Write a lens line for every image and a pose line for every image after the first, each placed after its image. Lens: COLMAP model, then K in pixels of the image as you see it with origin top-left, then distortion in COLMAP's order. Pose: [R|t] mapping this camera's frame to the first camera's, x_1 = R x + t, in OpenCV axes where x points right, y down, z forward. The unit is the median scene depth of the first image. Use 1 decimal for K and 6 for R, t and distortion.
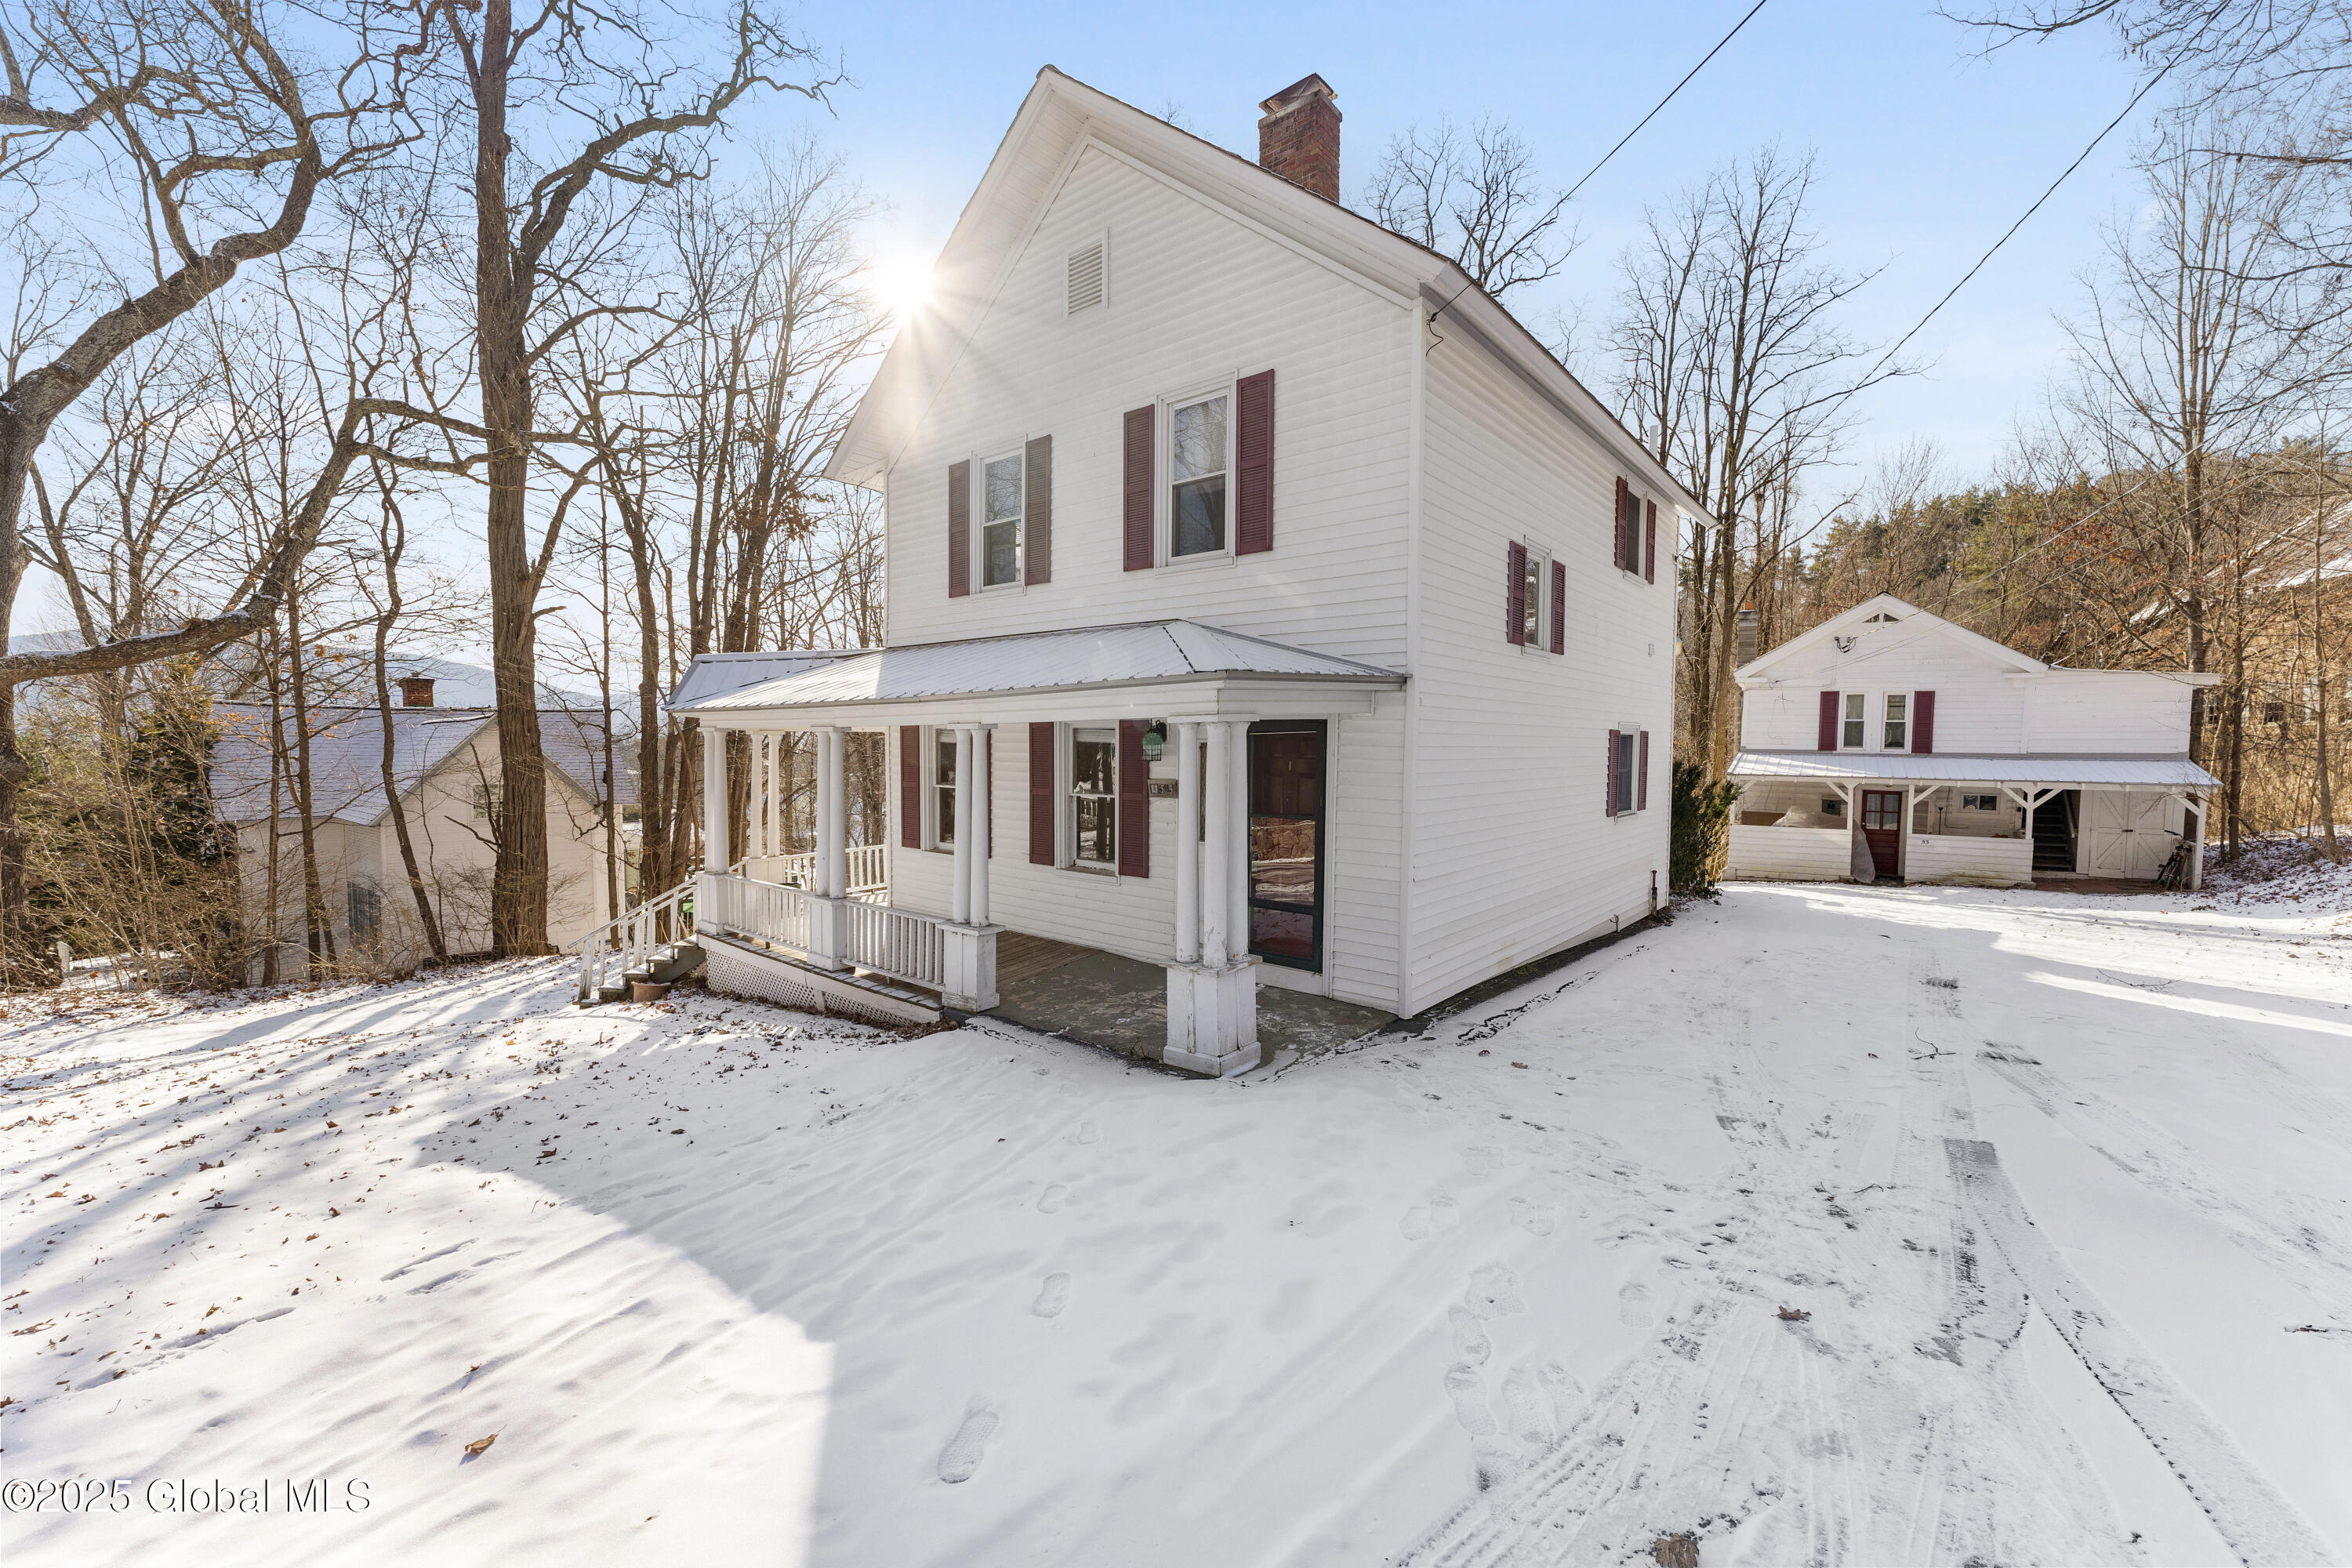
lens RADIAL K [[951.4, 0, 1158.0], [0, 951.4, 781.9], [0, 0, 1]] dist [0.000858, -0.000051]
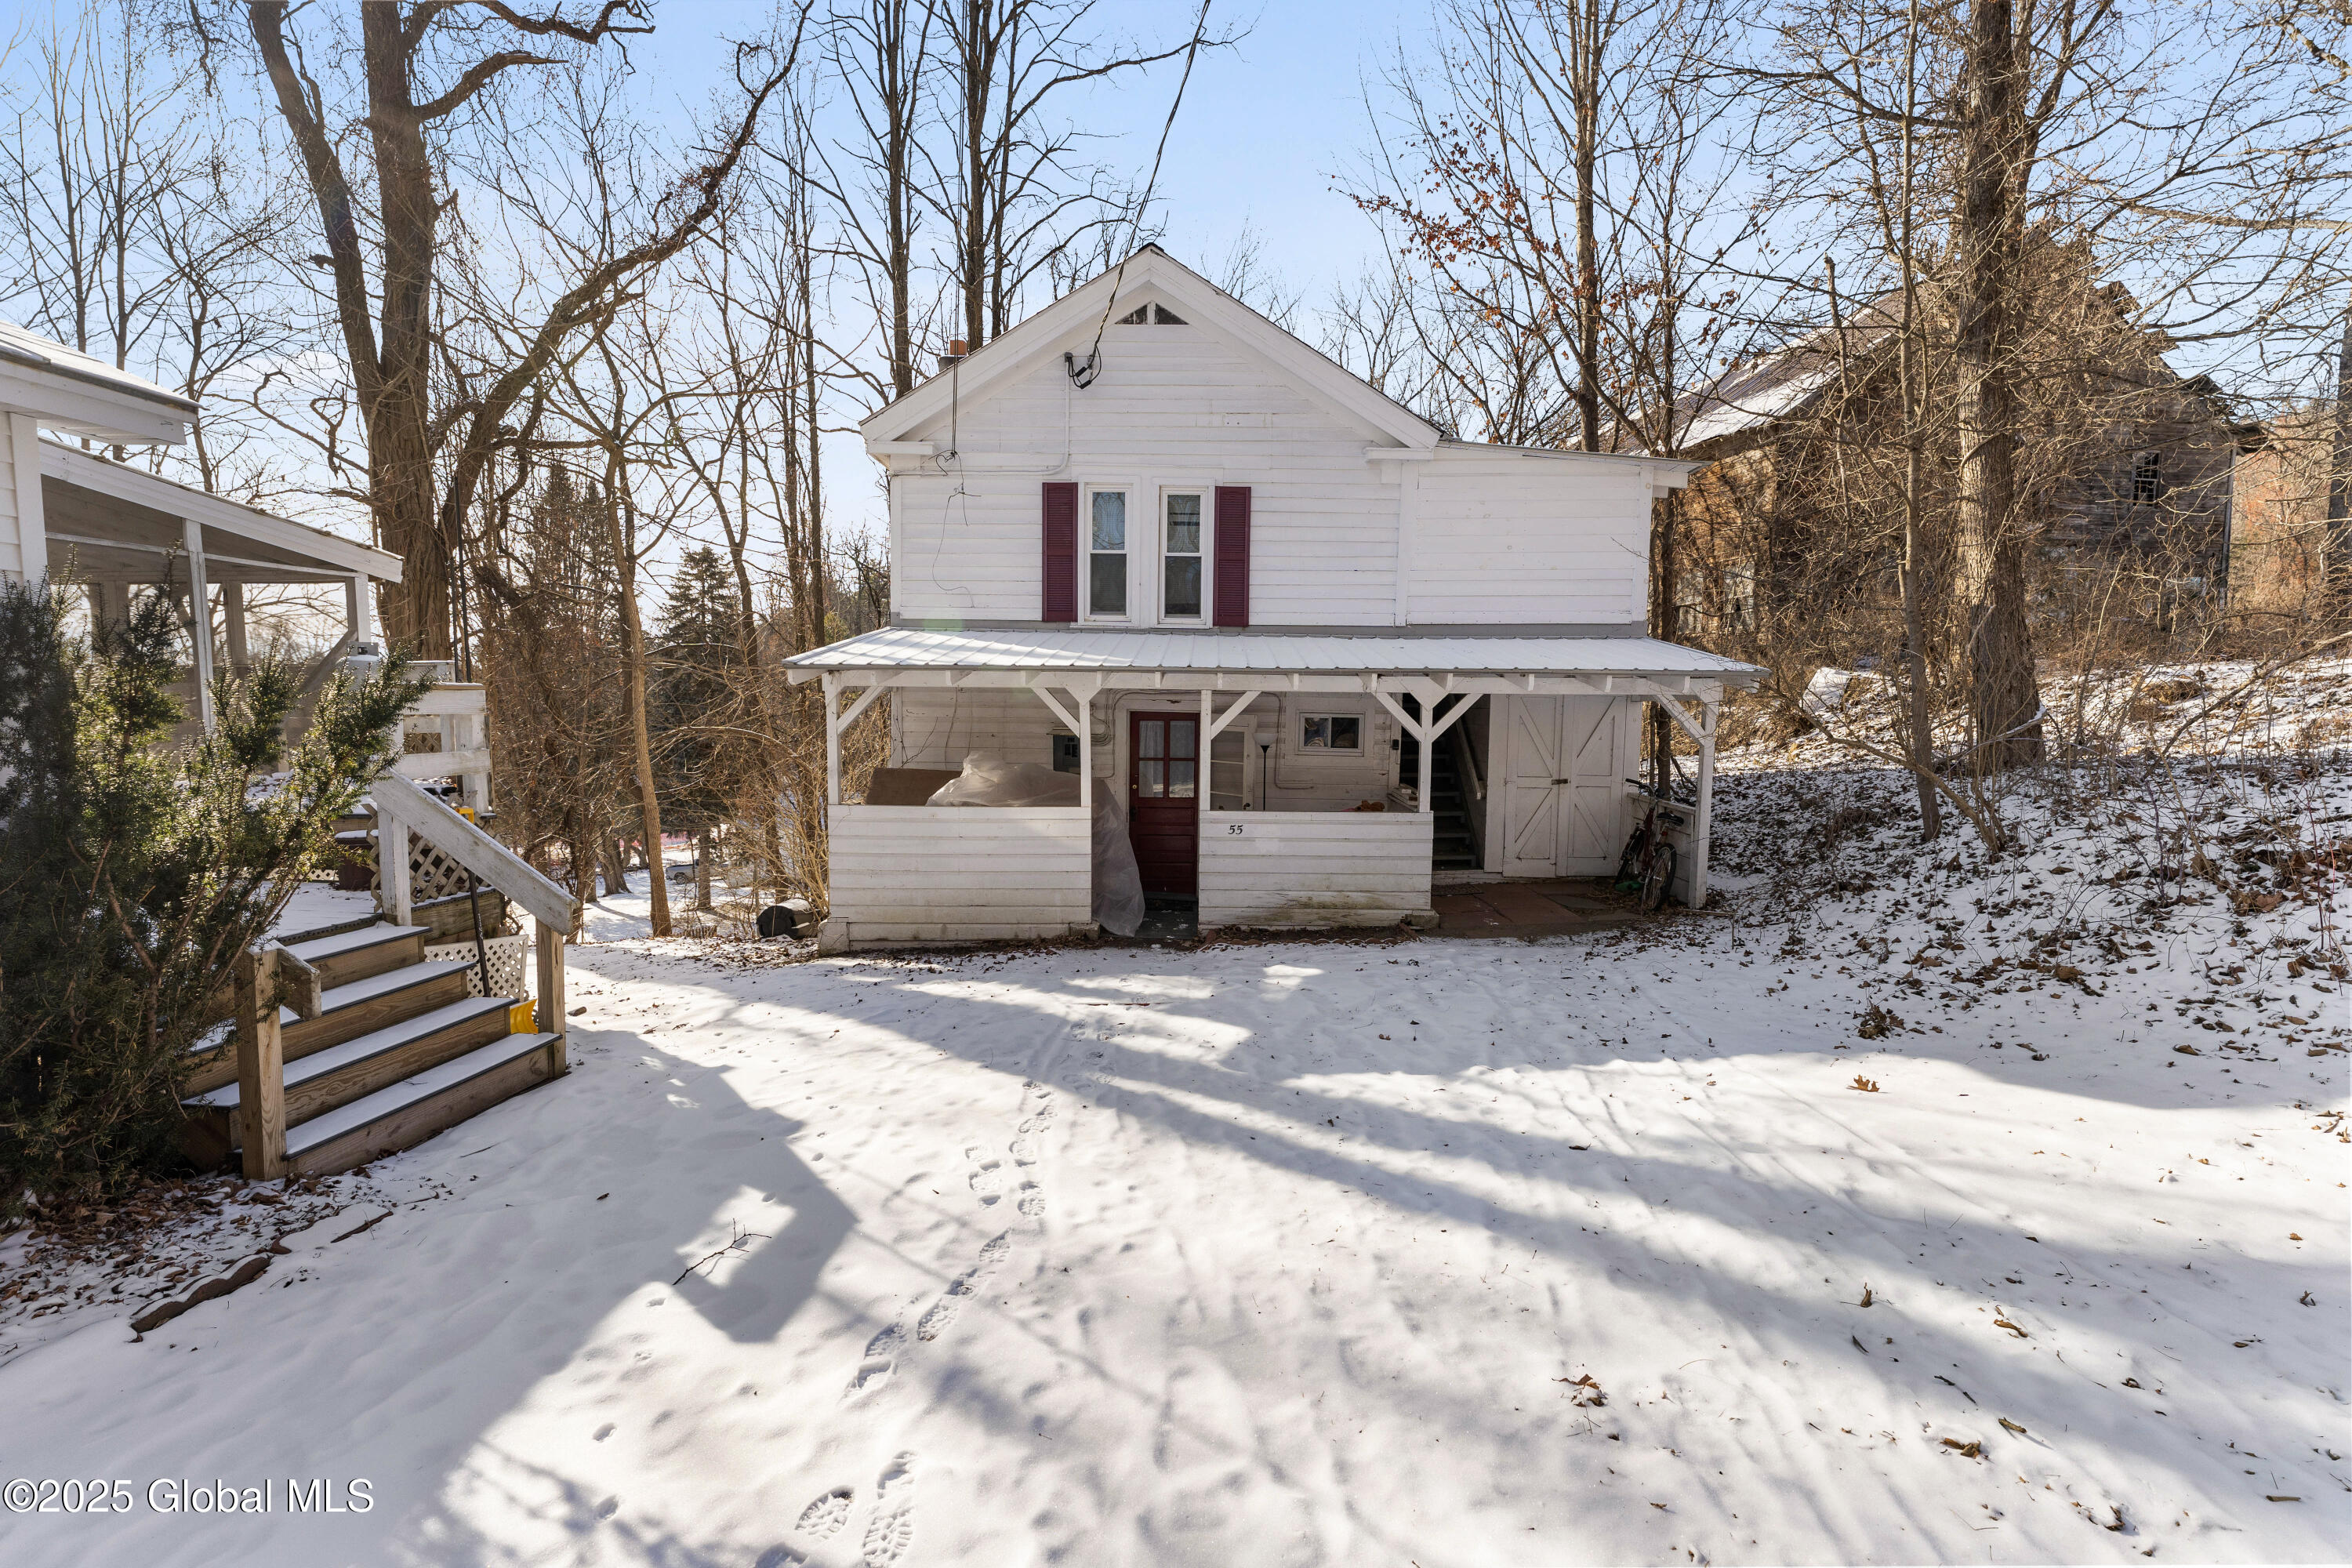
lens RADIAL K [[1022.5, 0, 1178.8], [0, 1022.5, 779.0], [0, 0, 1]] dist [-0.000196, -0.000012]
pose [[0.825600, -0.043356, 0.562587, 0.518503], [0.024689, 0.998864, 0.040747, 0.022118], [-0.563715, -0.019752, 0.825733, 0.626991]]
